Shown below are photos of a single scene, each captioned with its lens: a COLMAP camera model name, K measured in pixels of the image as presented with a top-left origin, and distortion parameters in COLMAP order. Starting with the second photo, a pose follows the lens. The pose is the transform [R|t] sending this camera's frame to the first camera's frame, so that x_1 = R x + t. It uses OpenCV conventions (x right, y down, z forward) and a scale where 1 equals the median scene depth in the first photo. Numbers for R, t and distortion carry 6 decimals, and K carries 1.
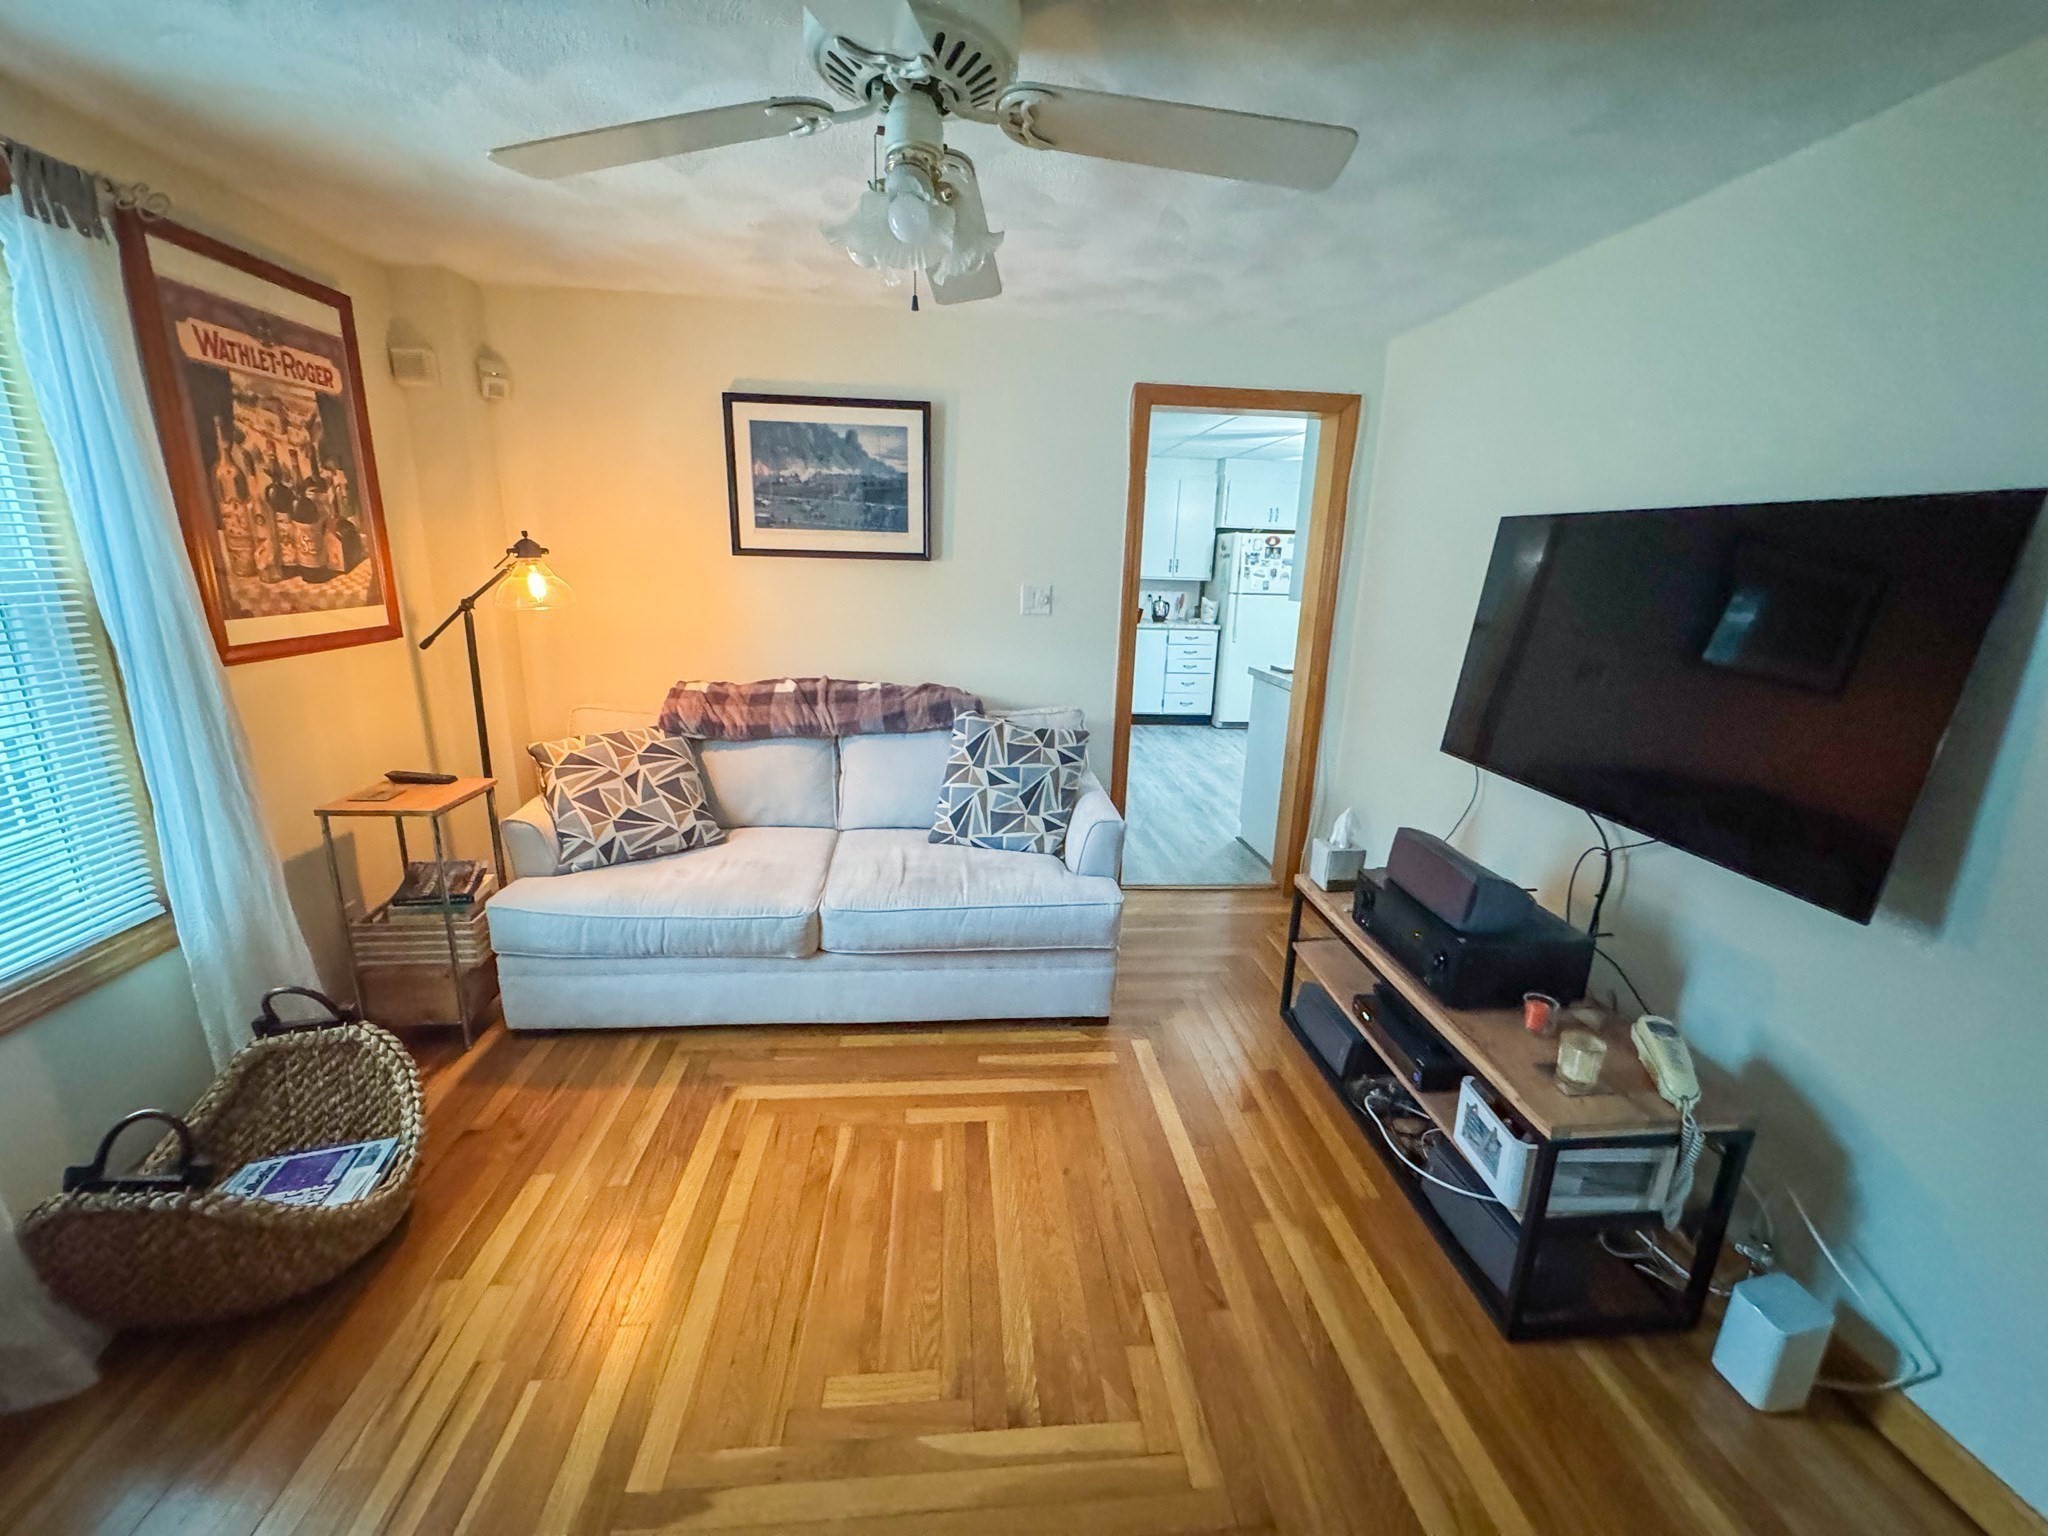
lens RADIAL K [[823.9, 0, 1024.0], [0, 823.9, 768.0], [0, 0, 1]] dist [-0.001650, -0.000521]
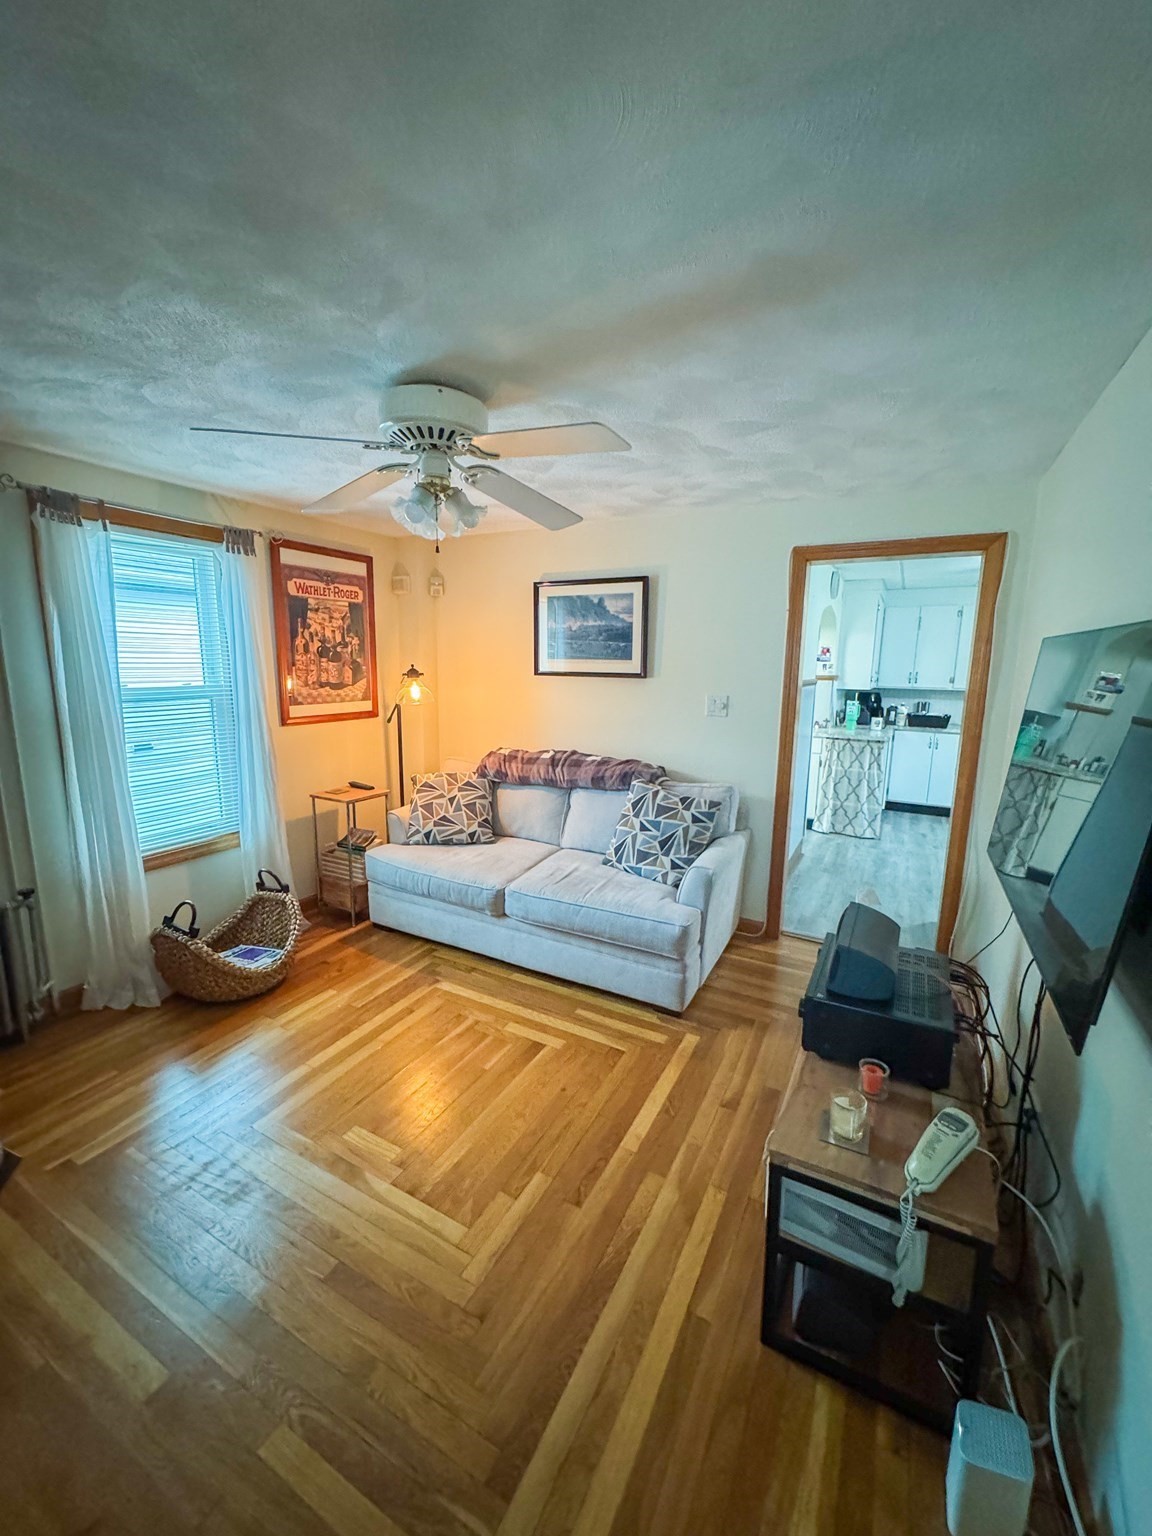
lens RADIAL K [[618.9, 0, 576.0], [0, 618.9, 768.0], [0, 0, 1]] dist [-0.002246, -0.000031]
pose [[0.831516, 0.077942, -0.550006, 0.501749], [-0.130354, 0.989839, -0.056802, -0.013235], [0.539990, 0.118927, 0.833227, 0.022215]]
